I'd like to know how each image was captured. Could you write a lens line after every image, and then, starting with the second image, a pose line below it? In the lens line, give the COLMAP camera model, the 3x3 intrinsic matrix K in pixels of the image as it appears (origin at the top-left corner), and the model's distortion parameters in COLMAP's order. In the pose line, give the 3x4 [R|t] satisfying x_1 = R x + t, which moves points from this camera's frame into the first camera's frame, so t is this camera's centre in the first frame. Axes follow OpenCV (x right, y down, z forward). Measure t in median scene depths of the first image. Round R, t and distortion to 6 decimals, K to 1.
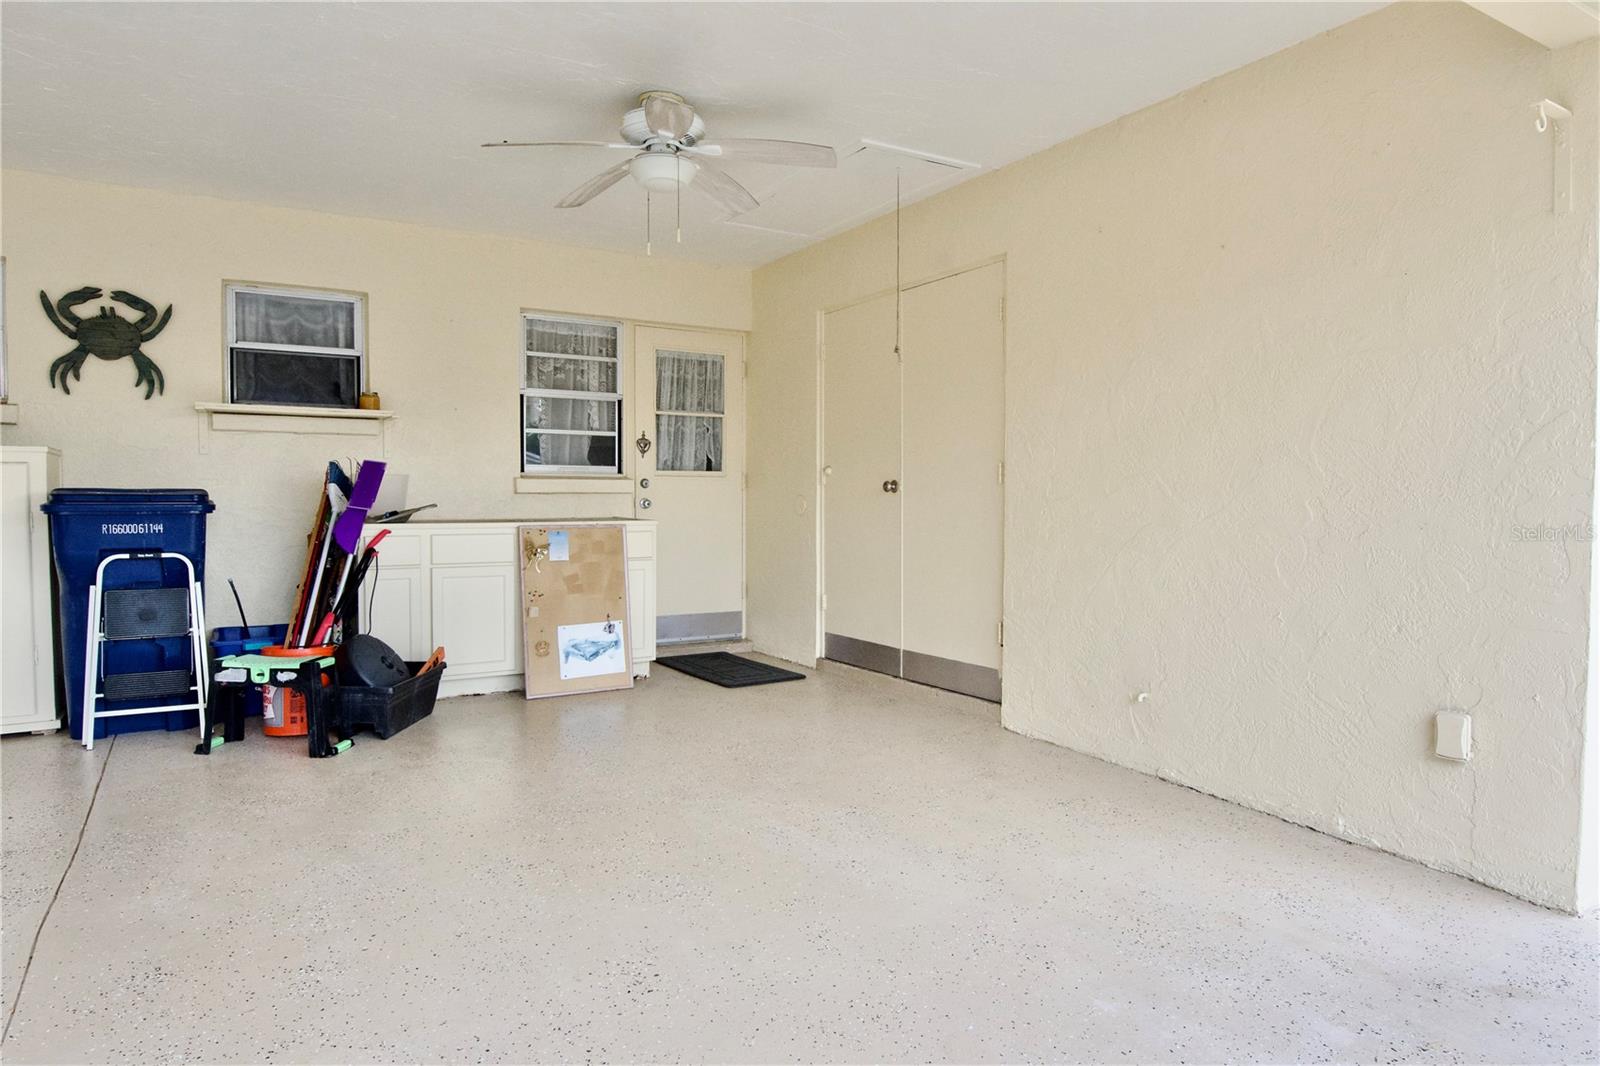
lens RADIAL K [[981.3, 0, 808.6], [0, 981.3, 533.4], [0, 0, 1]] dist [-0.014641, 0.000550]
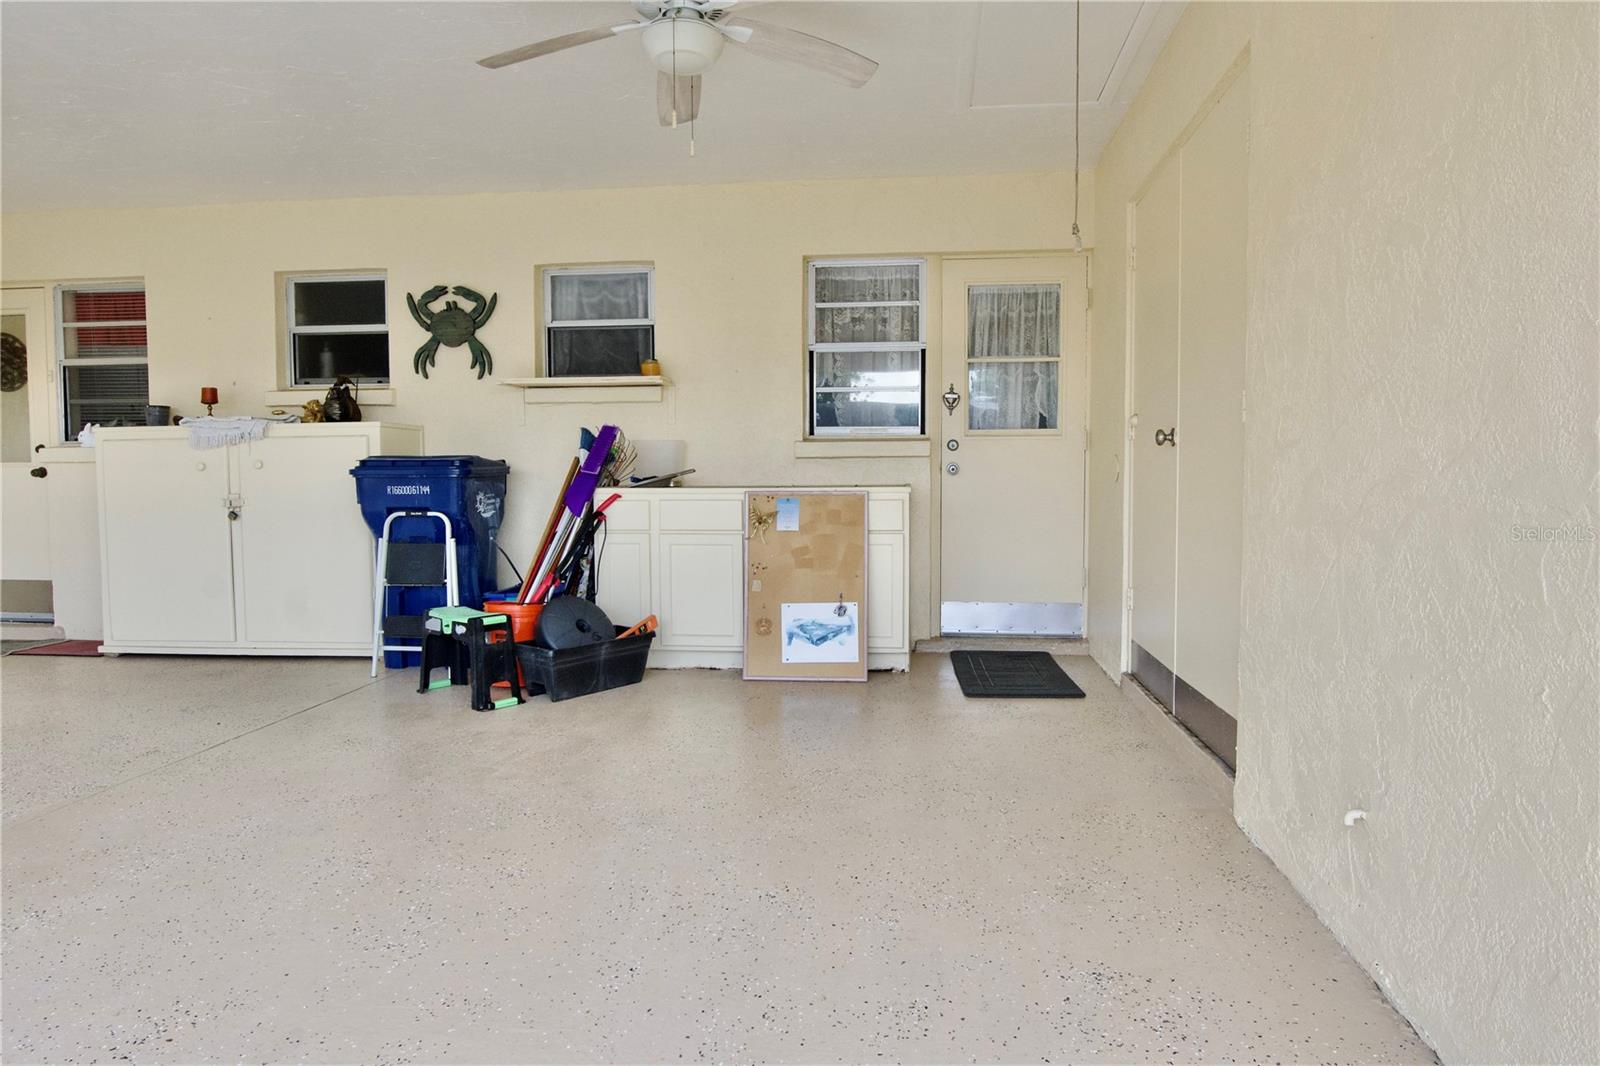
lens RADIAL K [[981.3, 0, 798.0], [0, 981.3, 530.8], [0, 0, 1]] dist [-0.014641, 0.000550]
pose [[0.788674, 0.029277, -0.614114, 0.304695], [-0.017200, 0.999525, 0.025562, 0.004779], [0.614570, -0.009597, 0.788804, 0.296913]]
